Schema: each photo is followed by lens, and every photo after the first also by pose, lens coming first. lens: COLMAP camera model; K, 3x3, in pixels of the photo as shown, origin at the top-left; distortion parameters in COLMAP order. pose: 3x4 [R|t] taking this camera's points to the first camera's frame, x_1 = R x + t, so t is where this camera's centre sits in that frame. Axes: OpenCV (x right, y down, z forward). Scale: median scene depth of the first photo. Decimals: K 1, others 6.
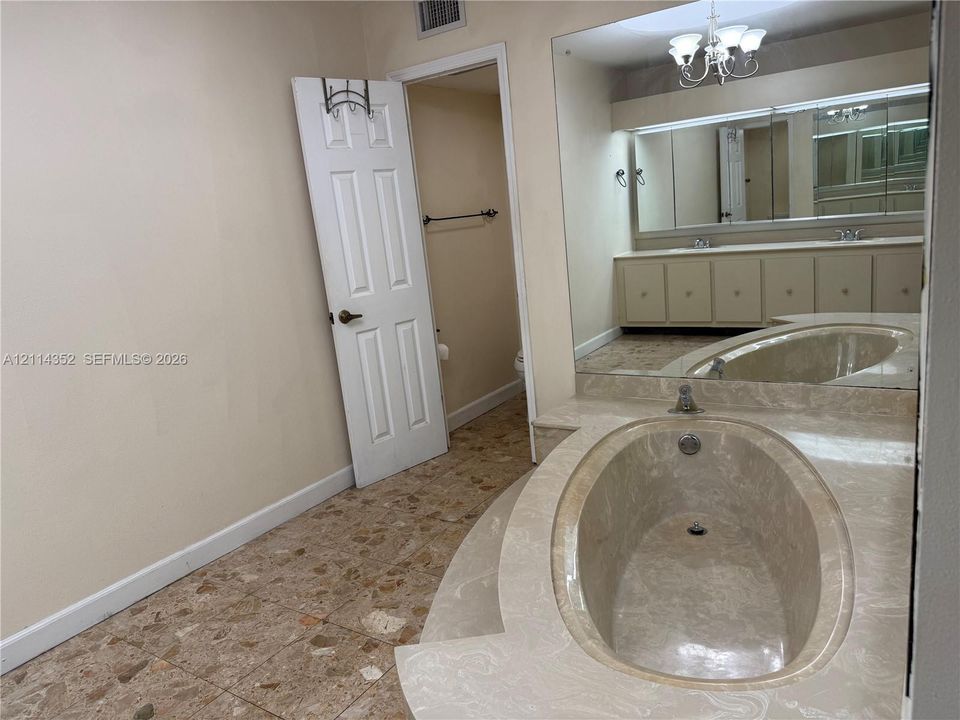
lens RADIAL K [[684.5, 0, 491.6], [0, 684.5, 359.4], [0, 0, 1]] dist [0.055173, -0.078330]
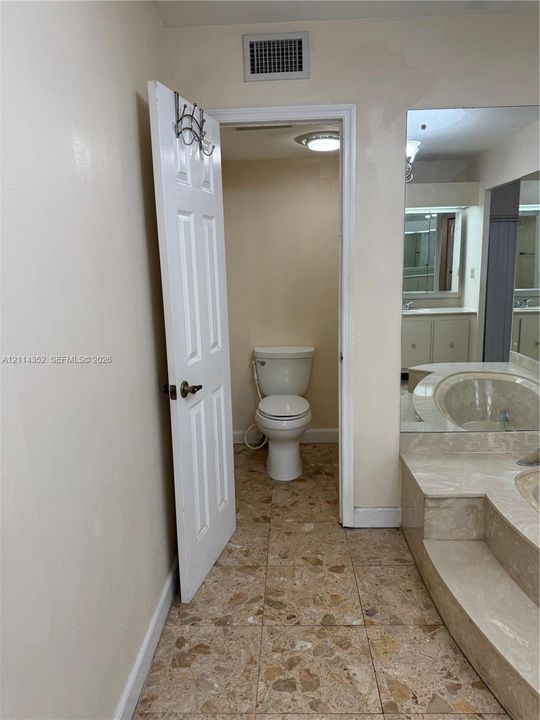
lens RADIAL K [[513.4, 0, 266.4], [0, 513.4, 349.9], [0, 0, 1]] dist [0.055173, -0.078330]
pose [[0.849888, -0.011156, 0.526845, -0.469804], [0.052869, 0.996537, -0.064183, -0.067877], [-0.524304, 0.082402, 0.847535, 0.457491]]
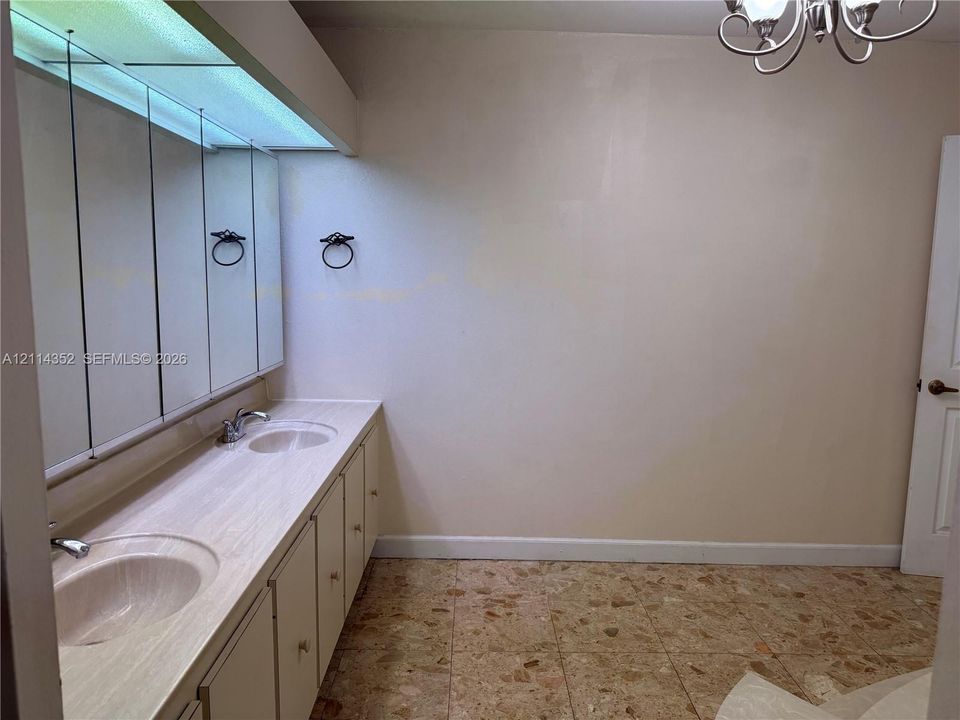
lens RADIAL K [[684.5, 0, 471.6], [0, 684.5, 352.7], [0, 0, 1]] dist [0.055173, -0.078330]
pose [[0.542216, 0.211465, -0.813194, 0.198528], [-0.253907, 0.963803, 0.081332, -0.025831], [0.800958, 0.162376, 0.576282, -0.038125]]
